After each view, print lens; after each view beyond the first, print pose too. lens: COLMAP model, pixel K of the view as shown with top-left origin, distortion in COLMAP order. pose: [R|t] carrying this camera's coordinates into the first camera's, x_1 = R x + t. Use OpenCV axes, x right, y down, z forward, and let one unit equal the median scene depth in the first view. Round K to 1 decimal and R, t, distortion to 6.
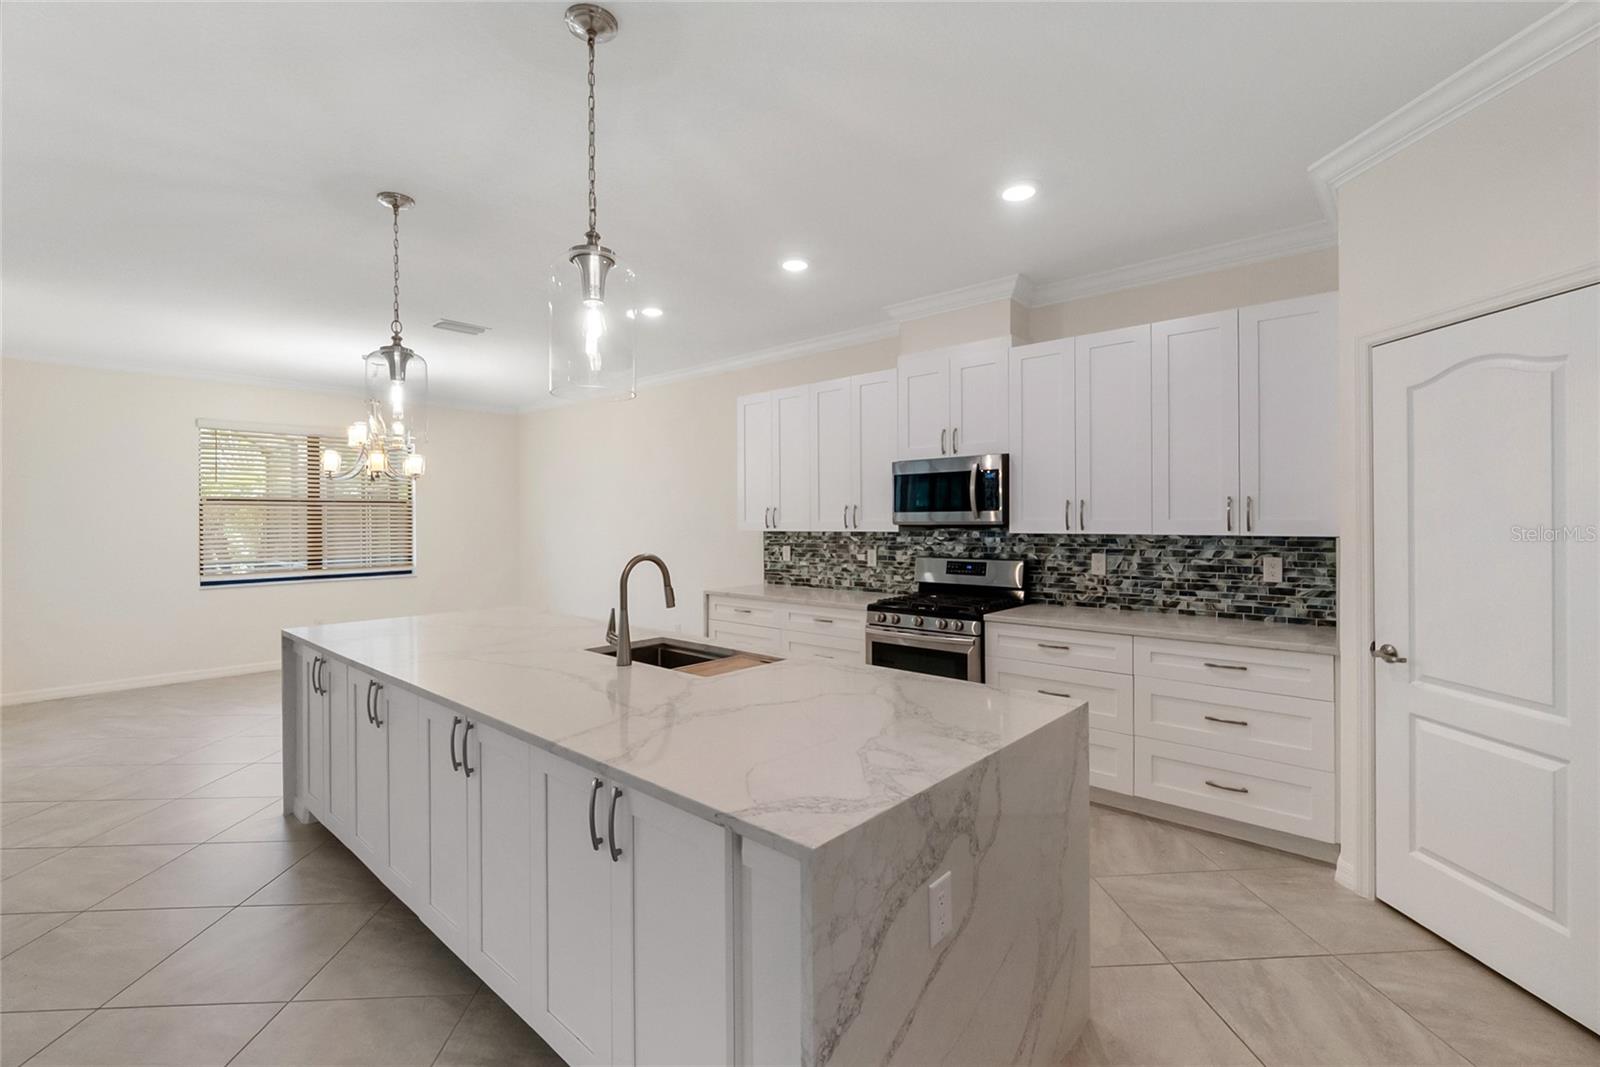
lens RADIAL K [[698.5, 0, 797.9], [0, 698.5, 522.9], [0, 0, 1]] dist [-0.004594, 0.000463]
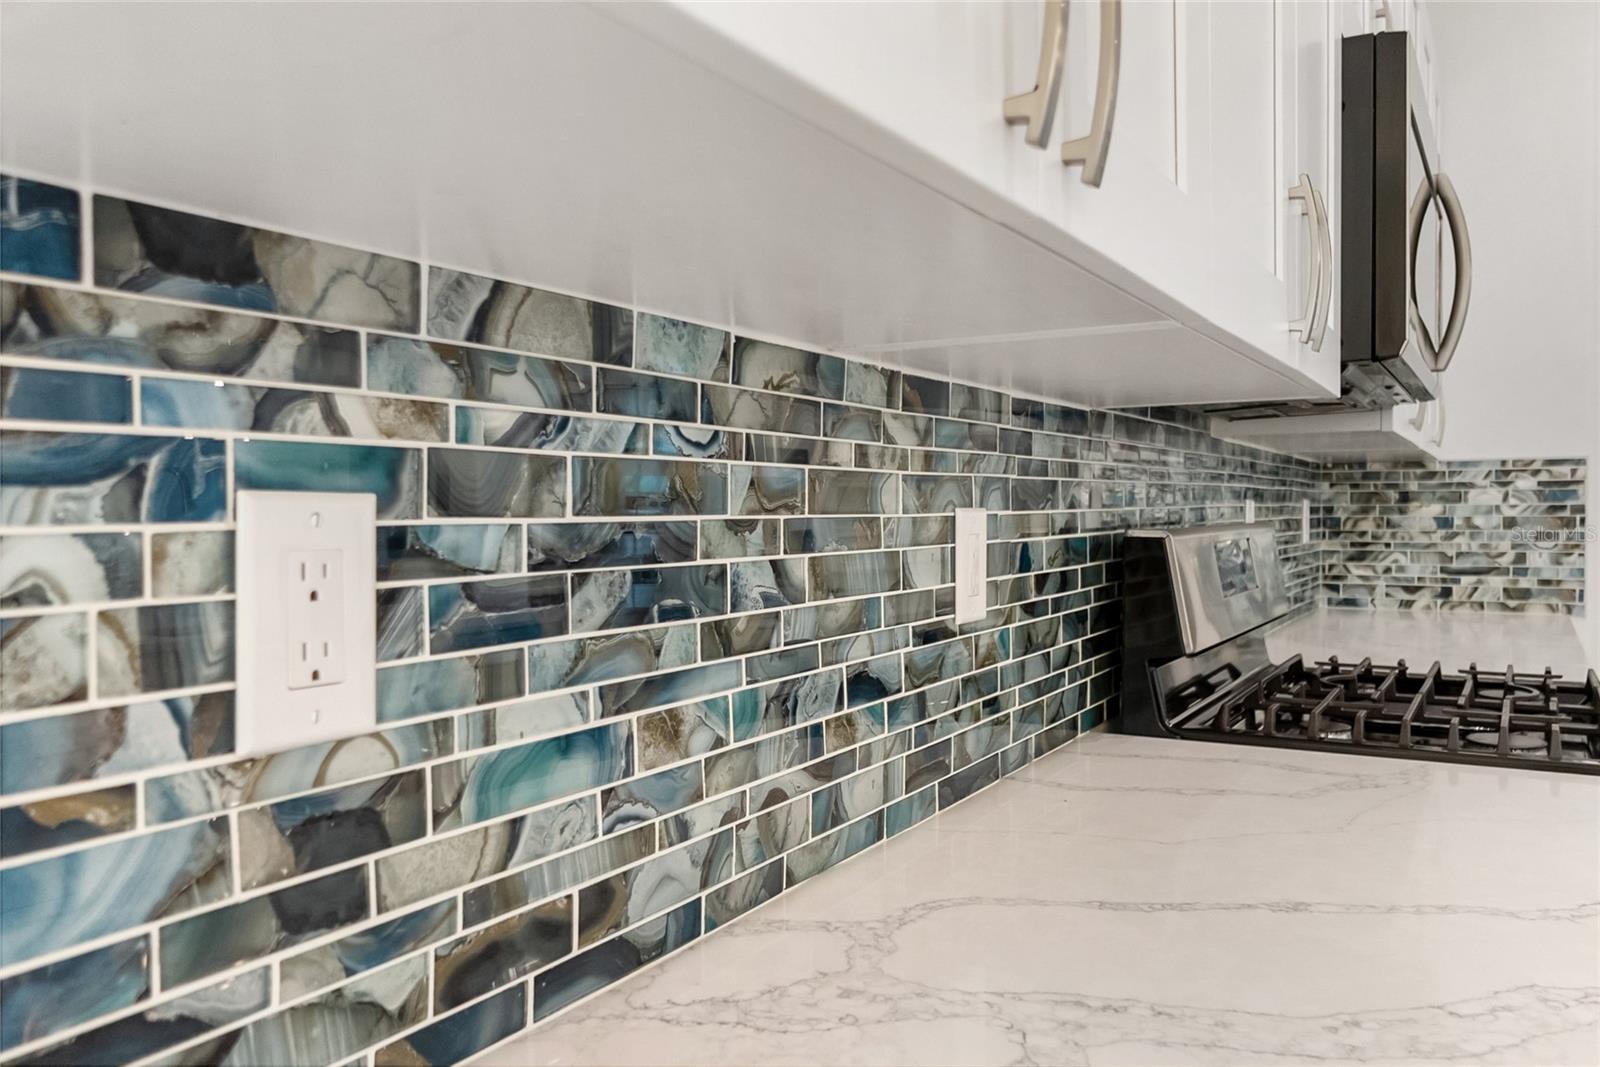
lens RADIAL K [[1242.6, 0, 797.5], [0, 1242.6, 540.0], [0, 0, 1]] dist [-0.010937, 0.004404]
pose [[-0.209956, -0.017317, 0.977558, -0.156178], [0.009793, 0.999756, 0.019813, 0.042582], [-0.977662, 0.013733, -0.209735, 1.183065]]
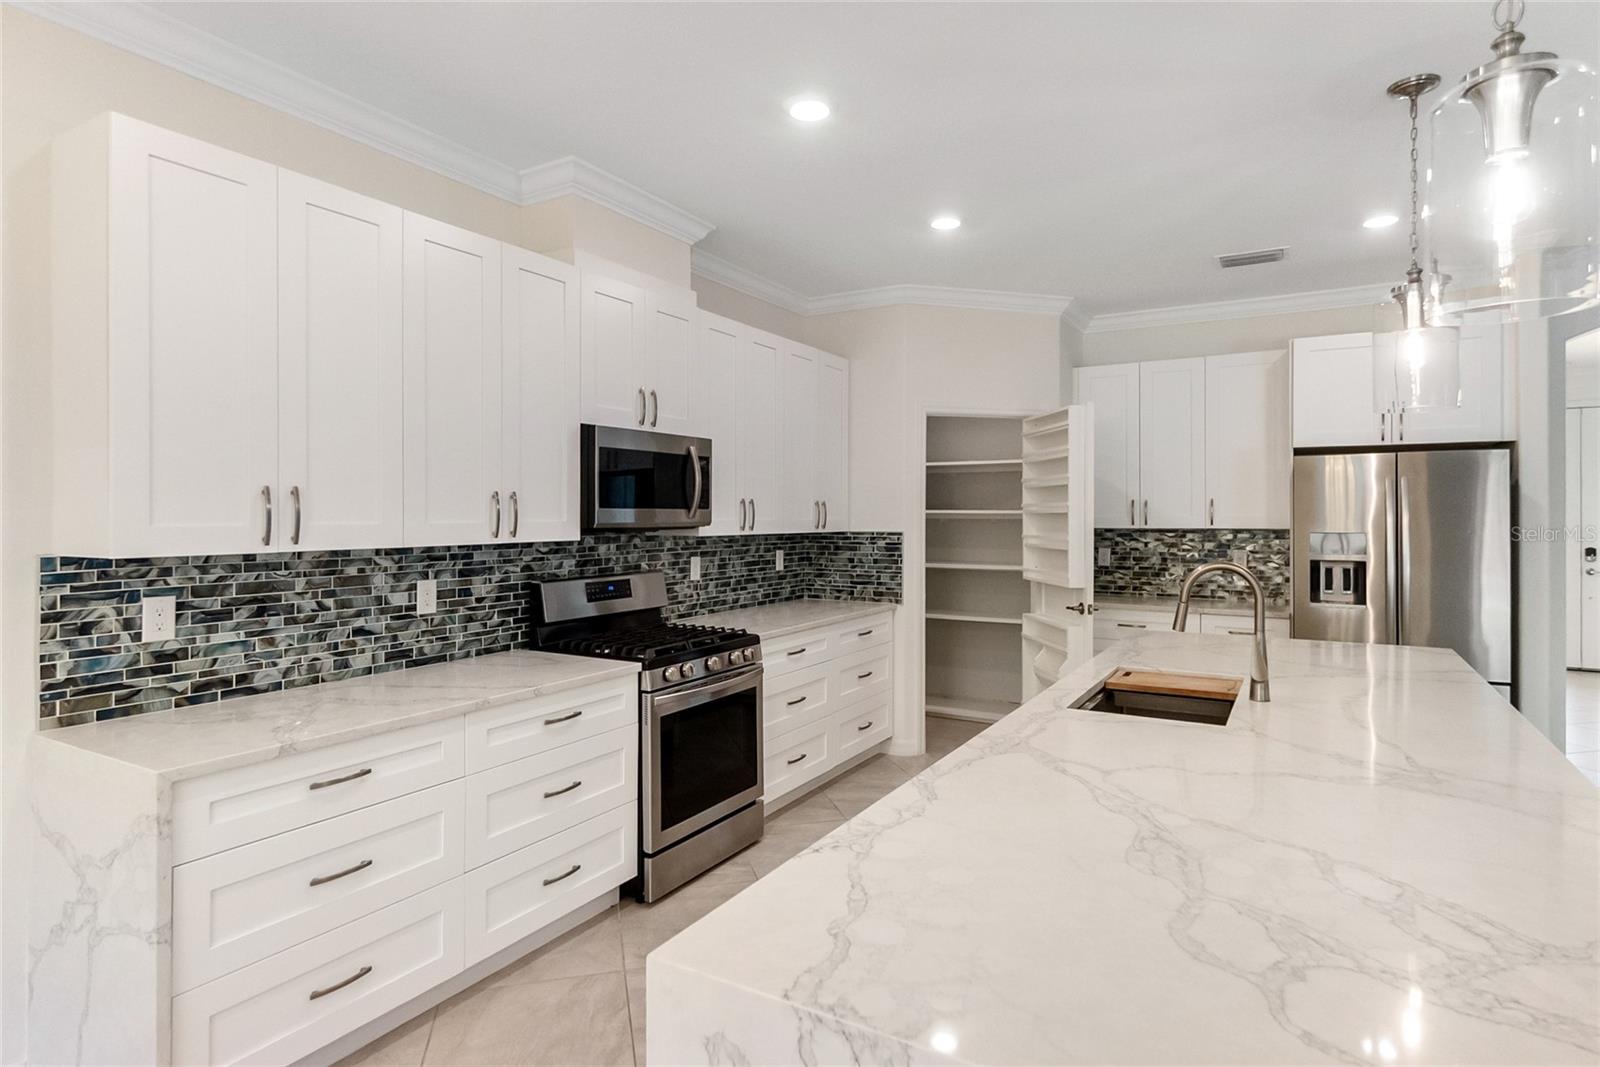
lens RADIAL K [[869.4, 0, 807.1], [0, 869.4, 517.2], [0, 0, 1]] dist [0.005361, -0.001775]
pose [[-0.211856, 0.000537, 0.977301, -0.609738], [0.003307, 0.999995, 0.000168, -0.006729], [-0.977295, 0.003268, -0.211856, 0.937632]]
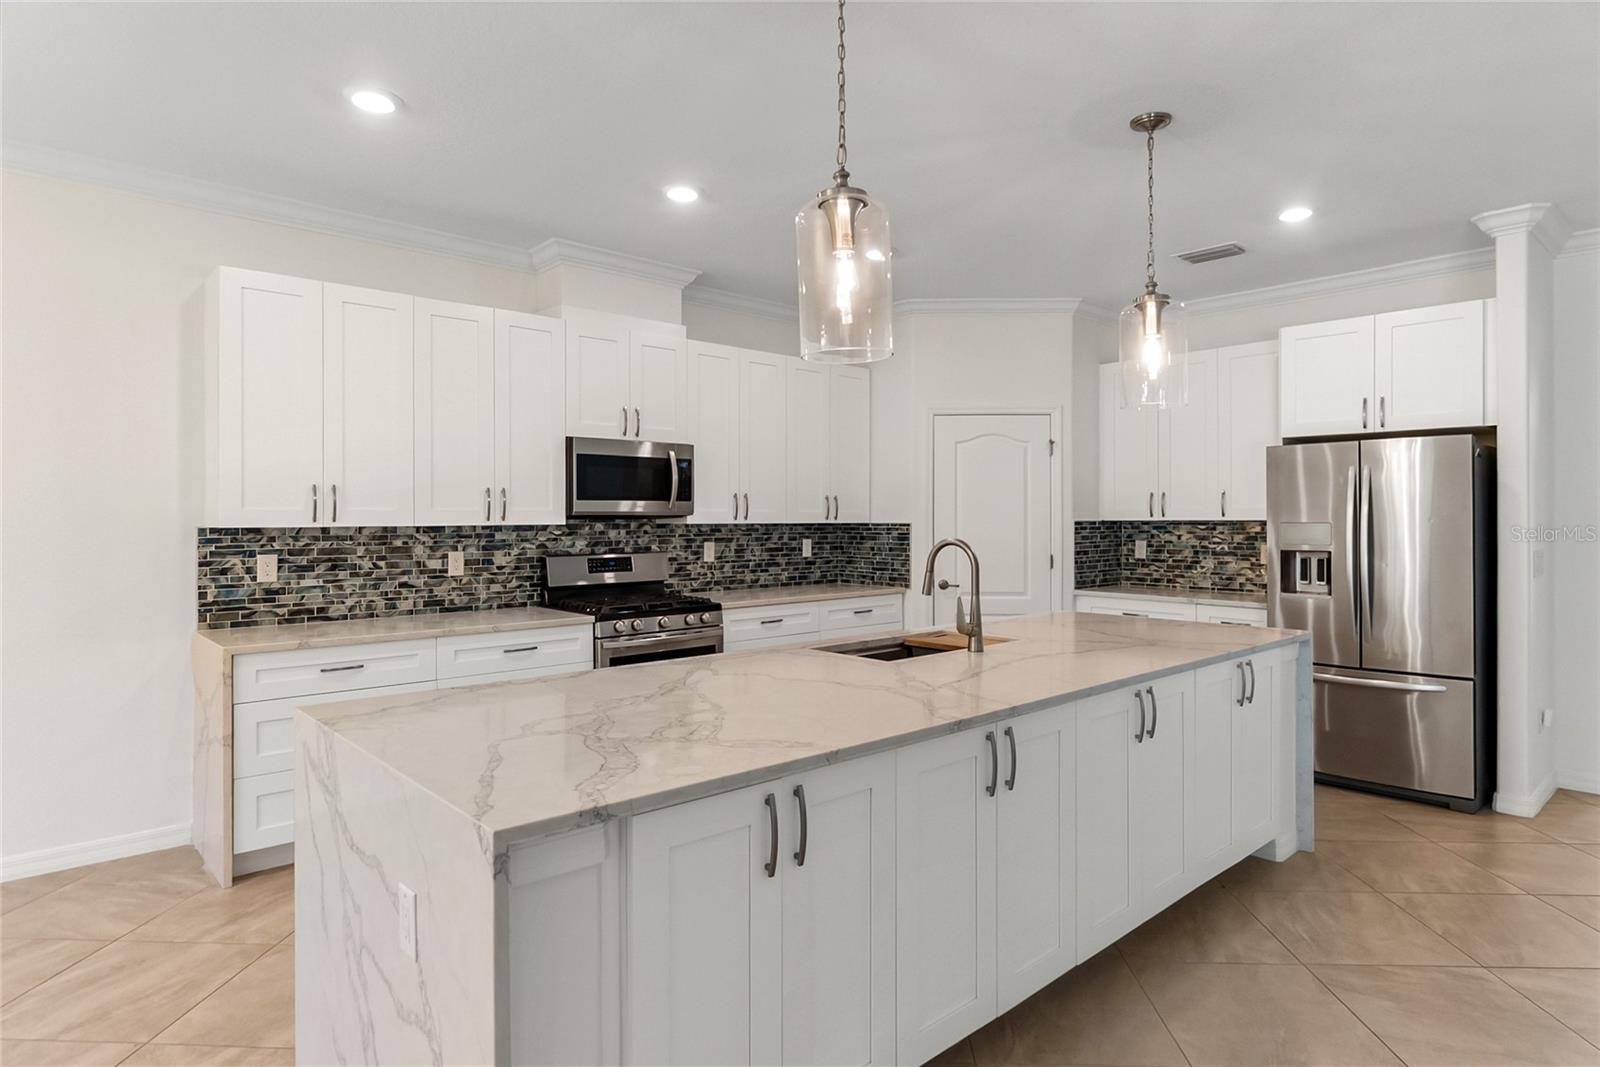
lens RADIAL K [[910.7, 0, 807.5], [0, 910.7, 519.0], [0, 0, 1]] dist [-0.001666, 0.000377]
pose [[0.091778, 0.001265, 0.995779, -0.841748], [0.003289, 0.999993, -0.001573, 0.008547], [-0.995774, 0.003420, 0.091774, 0.609126]]
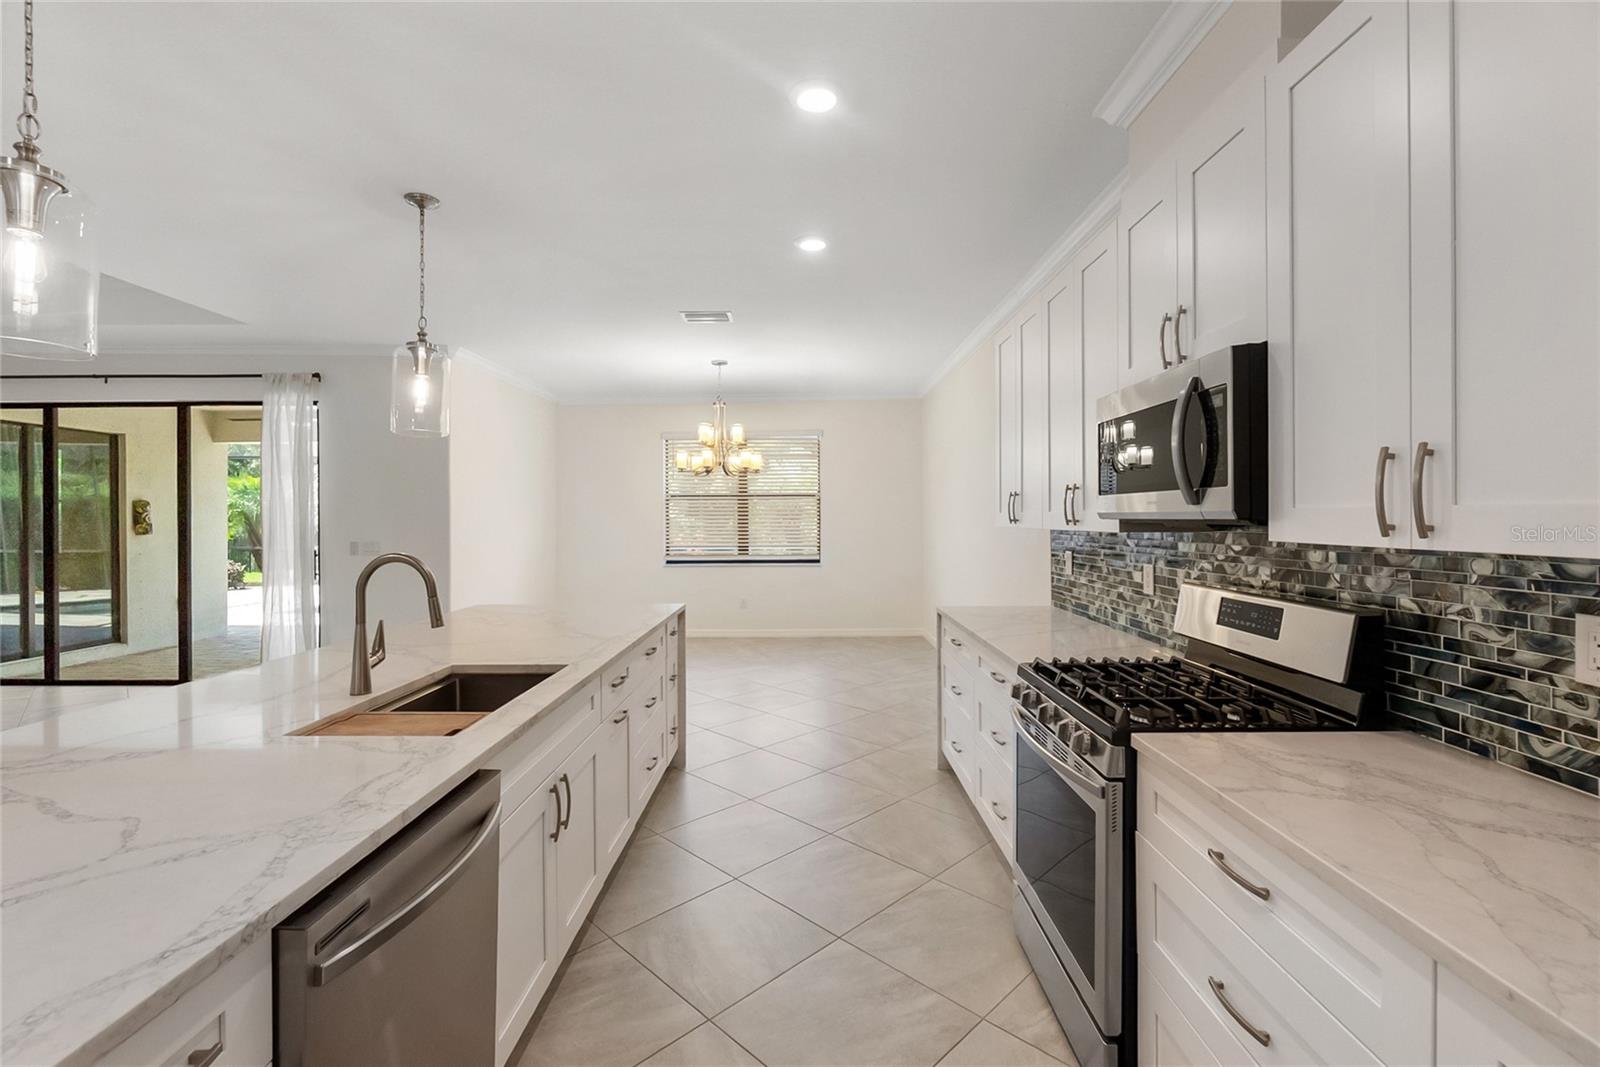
lens RADIAL K [[698.5, 0, 802.5], [0, 698.5, 512.6], [0, 0, 1]] dist [-0.004594, 0.000463]
pose [[0.670455, 0.000157, -0.741950, 0.360832], [-0.004074, 0.999986, -0.003470, 0.000592], [0.741939, 0.005349, 0.670446, 0.460837]]
